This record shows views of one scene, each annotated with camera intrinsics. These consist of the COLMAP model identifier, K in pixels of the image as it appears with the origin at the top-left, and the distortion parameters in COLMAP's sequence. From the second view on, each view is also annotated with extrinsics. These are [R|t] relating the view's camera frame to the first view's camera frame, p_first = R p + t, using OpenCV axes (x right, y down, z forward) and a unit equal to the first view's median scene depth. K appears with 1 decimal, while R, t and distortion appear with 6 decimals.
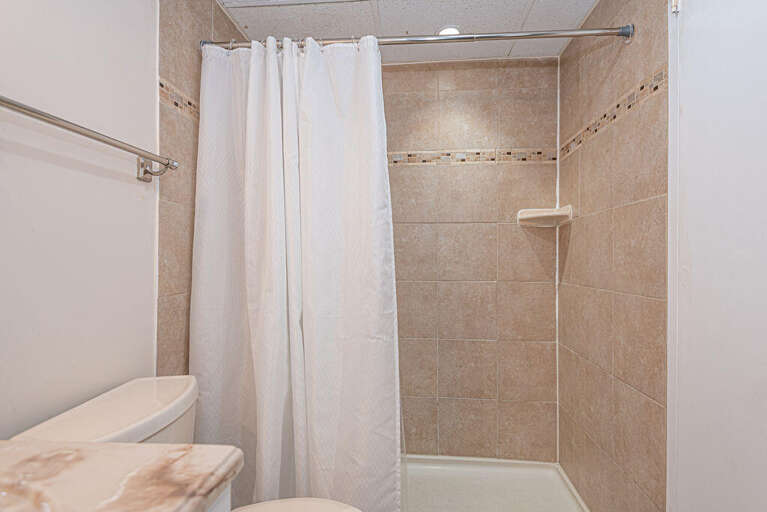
lens RADIAL K [[368.5, 0, 382.6], [0, 368.5, 251.2], [0, 0, 1]] dist [0.001091, -0.000037]
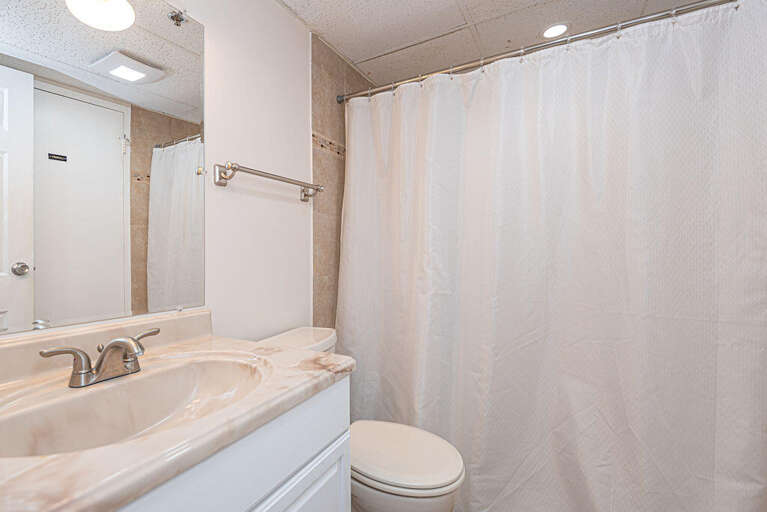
lens RADIAL K [[355.4, 0, 384.5], [0, 355.4, 254.6], [0, 0, 1]] dist [0.015706, -0.001938]
pose [[0.940018, 0.006062, -0.341070, 0.178586], [0.005048, 0.999485, 0.031676, -0.008355], [0.341086, -0.031498, 0.939504, -0.292954]]
